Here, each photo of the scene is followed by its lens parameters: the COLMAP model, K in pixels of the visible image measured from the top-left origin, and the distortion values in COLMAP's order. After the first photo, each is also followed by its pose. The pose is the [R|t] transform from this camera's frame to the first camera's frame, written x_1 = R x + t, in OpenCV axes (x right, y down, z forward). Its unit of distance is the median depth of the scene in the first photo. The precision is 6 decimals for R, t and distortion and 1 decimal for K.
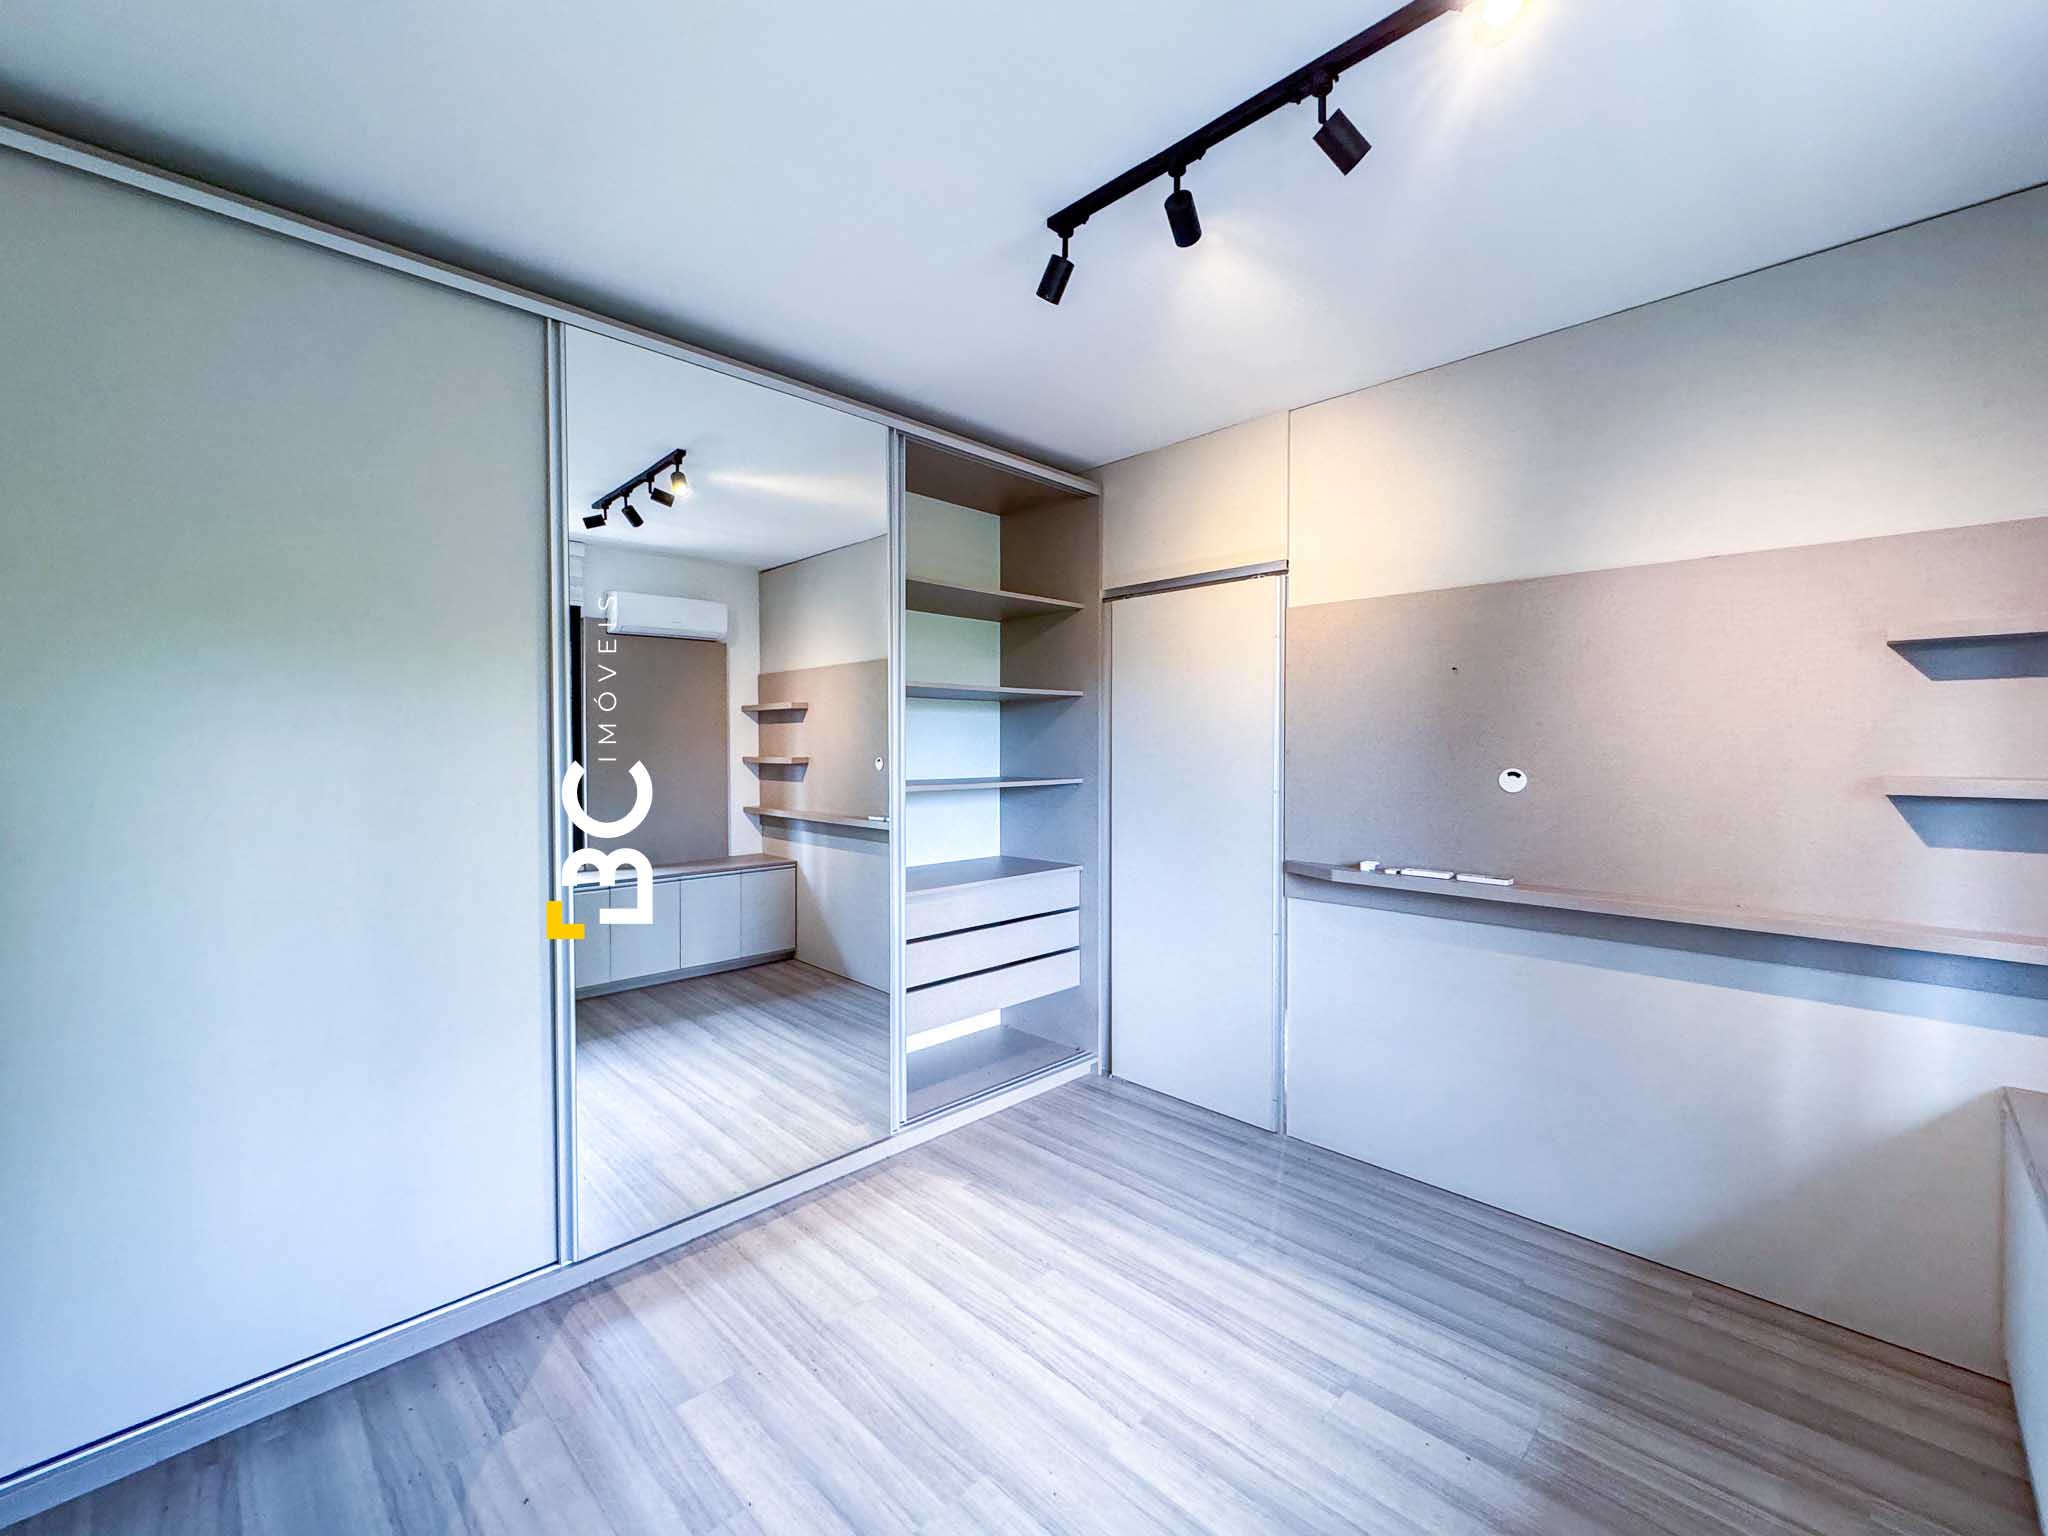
lens RADIAL K [[835.1, 0, 998.5], [0, 835.1, 797.1], [0, 0, 1]] dist [-0.003105, -0.000180]
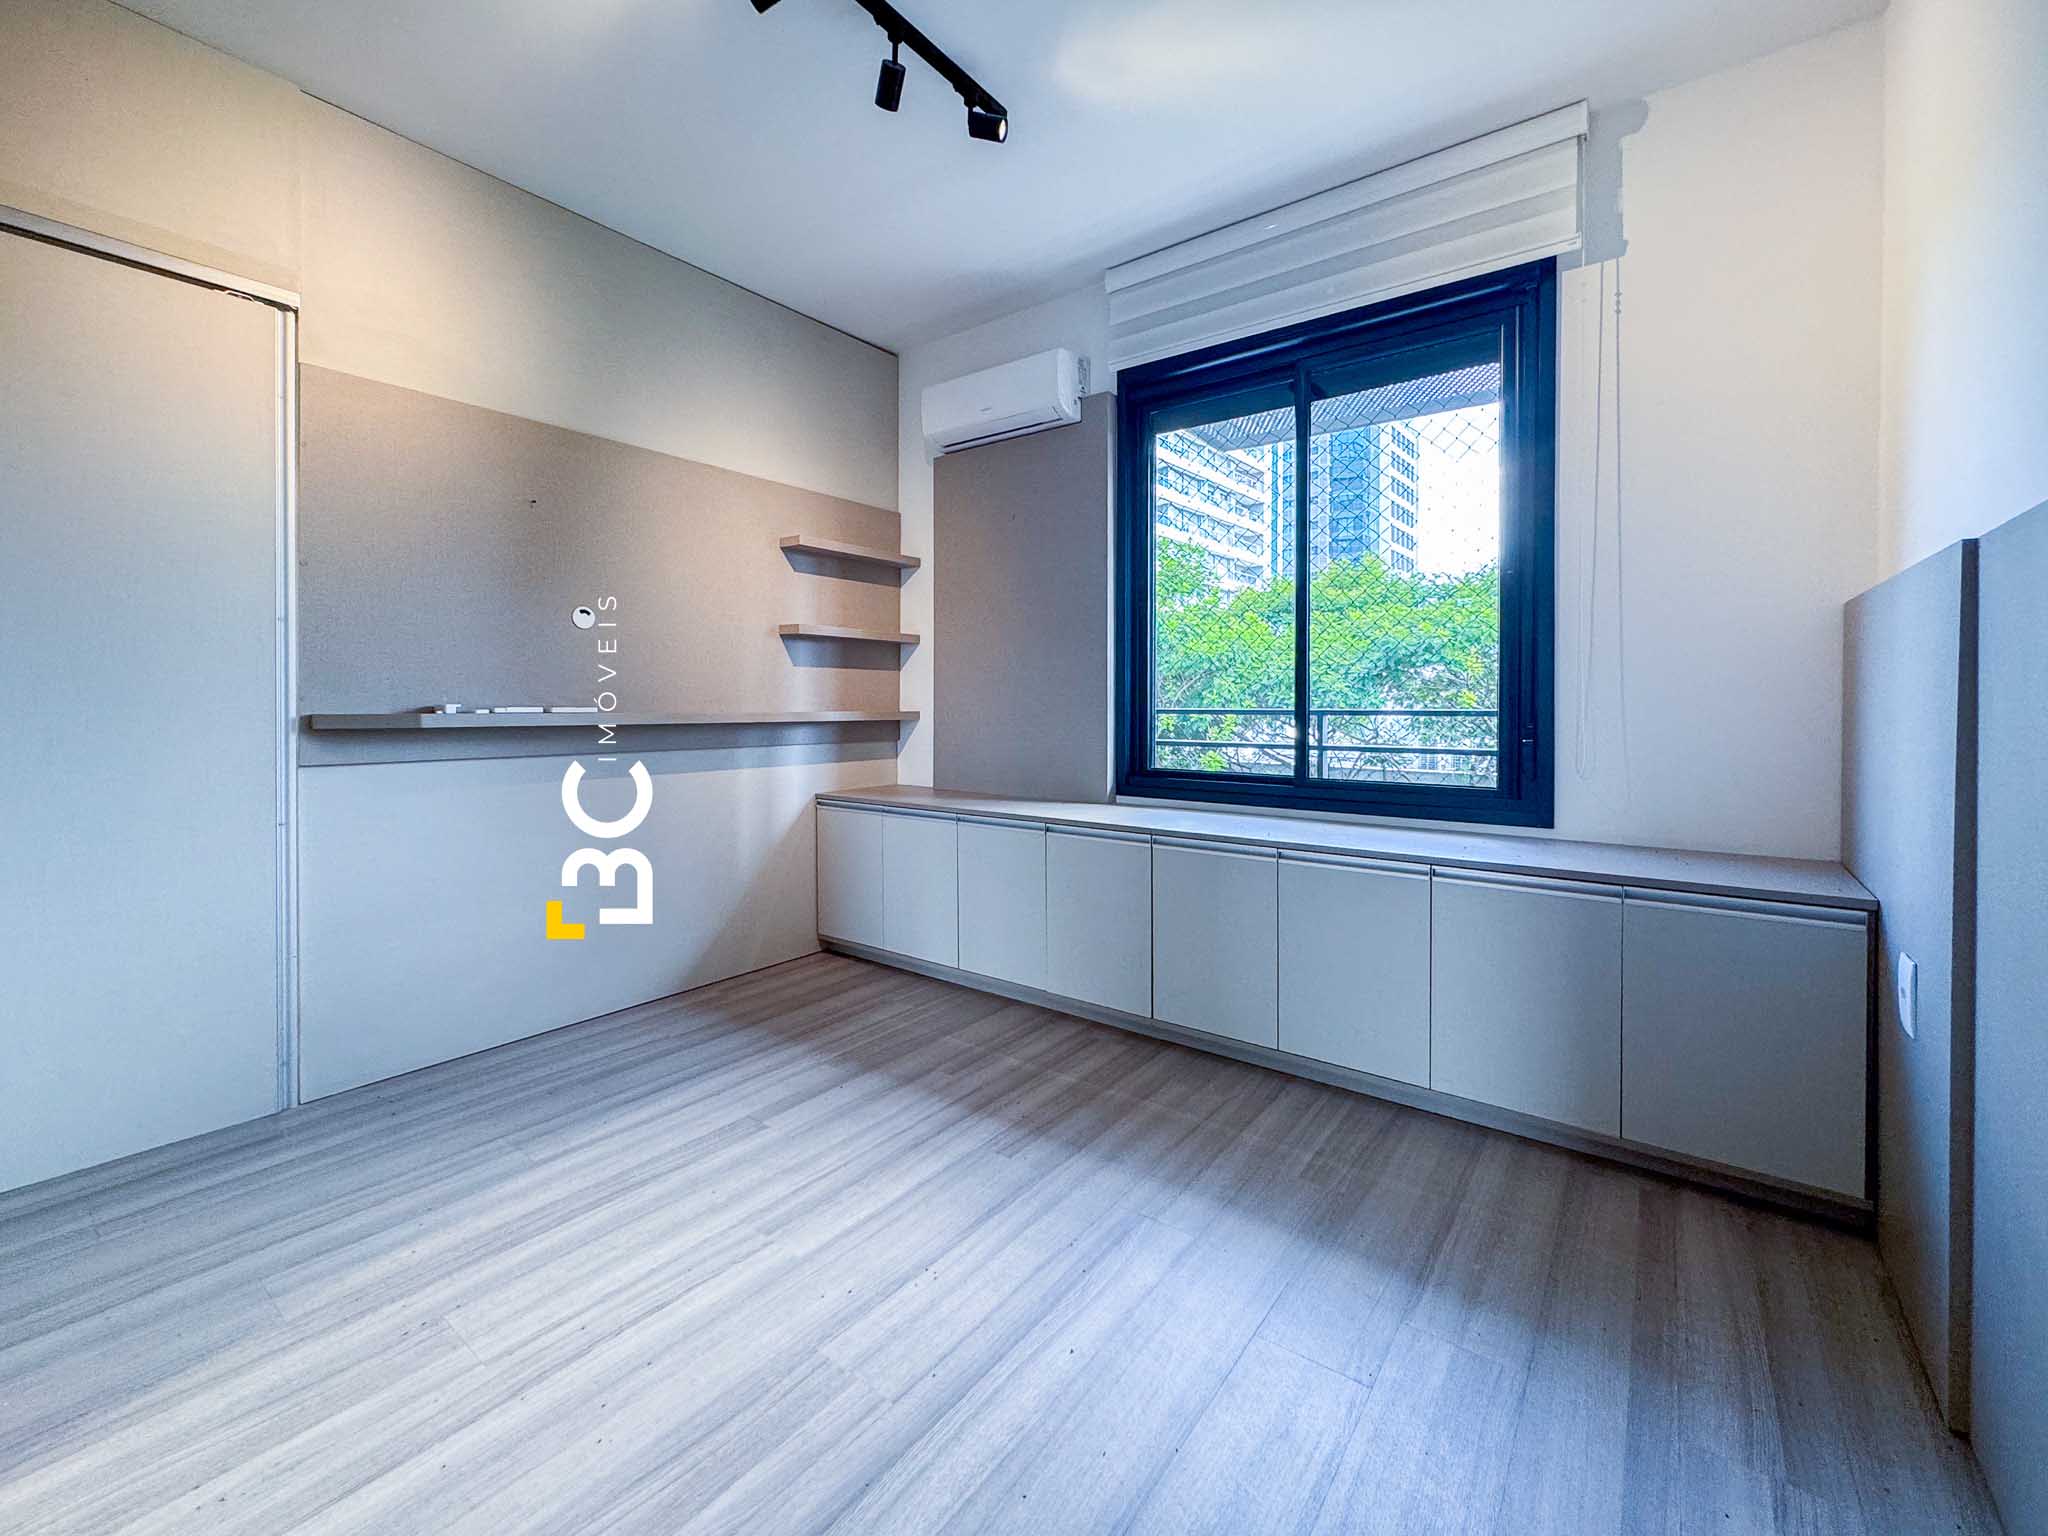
lens RADIAL K [[877.3, 0, 1024.2], [0, 877.3, 757.1], [0, 0, 1]] dist [-0.012741, -0.000925]
pose [[-0.161815, -0.053730, 0.985357, -0.614235], [0.058018, 0.996271, 0.063853, 0.124316], [-0.985114, 0.067501, -0.158094, 0.626206]]
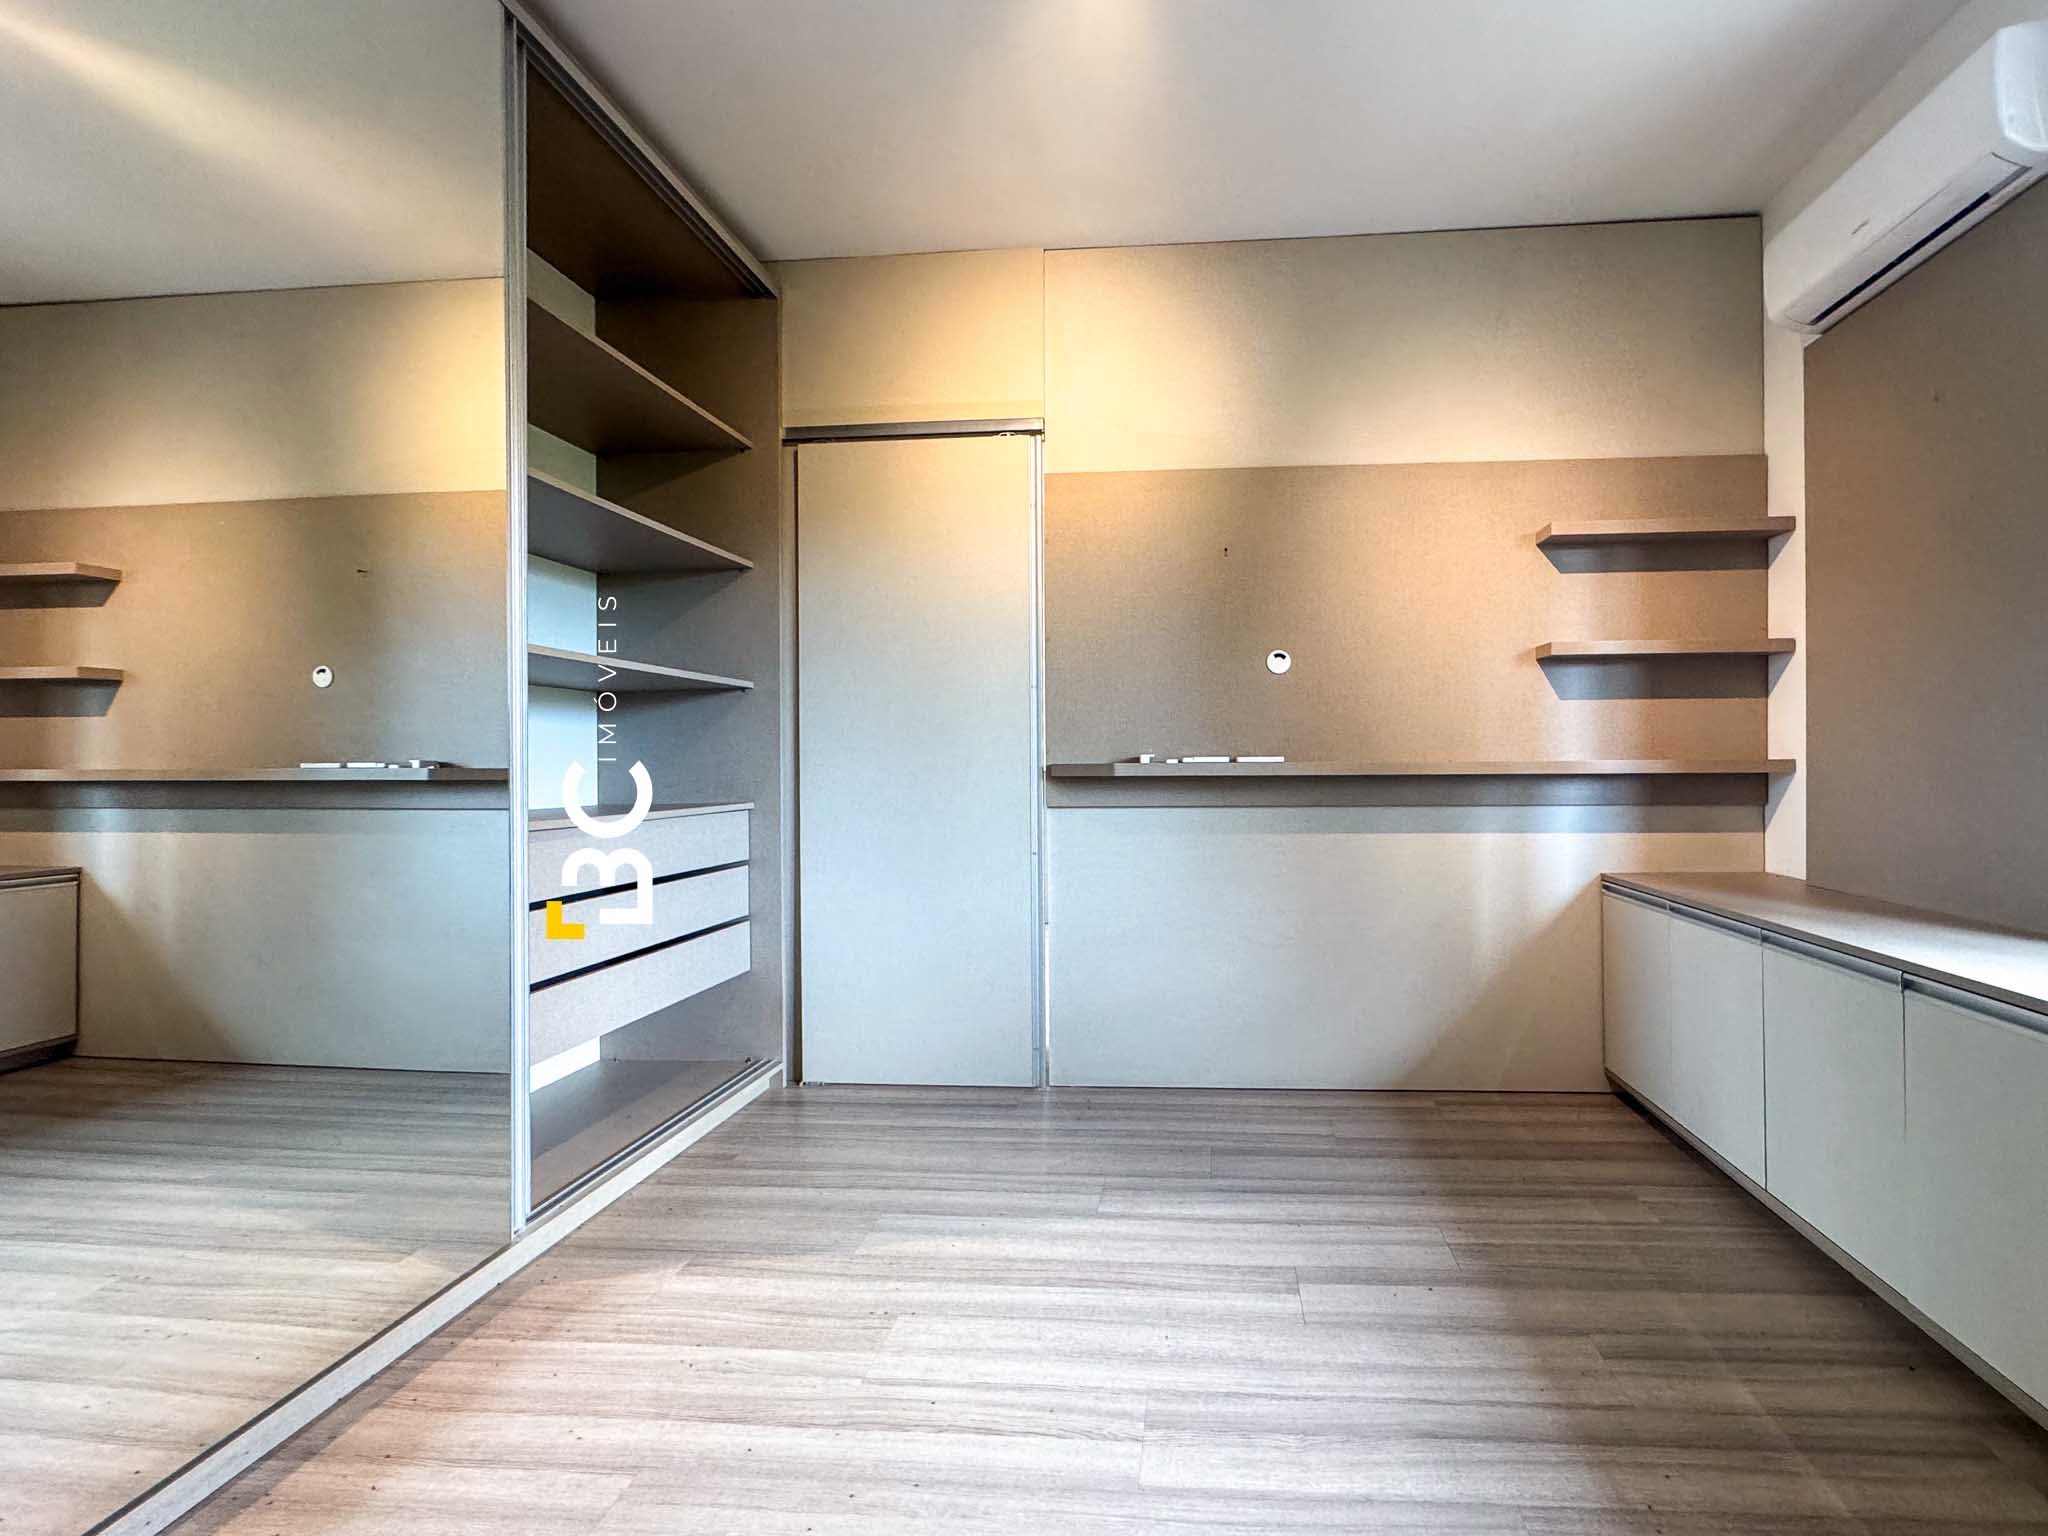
lens RADIAL K [[896.6, 0, 1126.4], [0, 896.6, 791.2], [0, 0, 1]] dist [-0.006565, -0.000174]
pose [[0.750250, -0.021998, 0.660788, -0.263183], [0.043627, 0.998915, -0.016279, 0.151638], [-0.659714, 0.041042, 0.750396, 0.300011]]
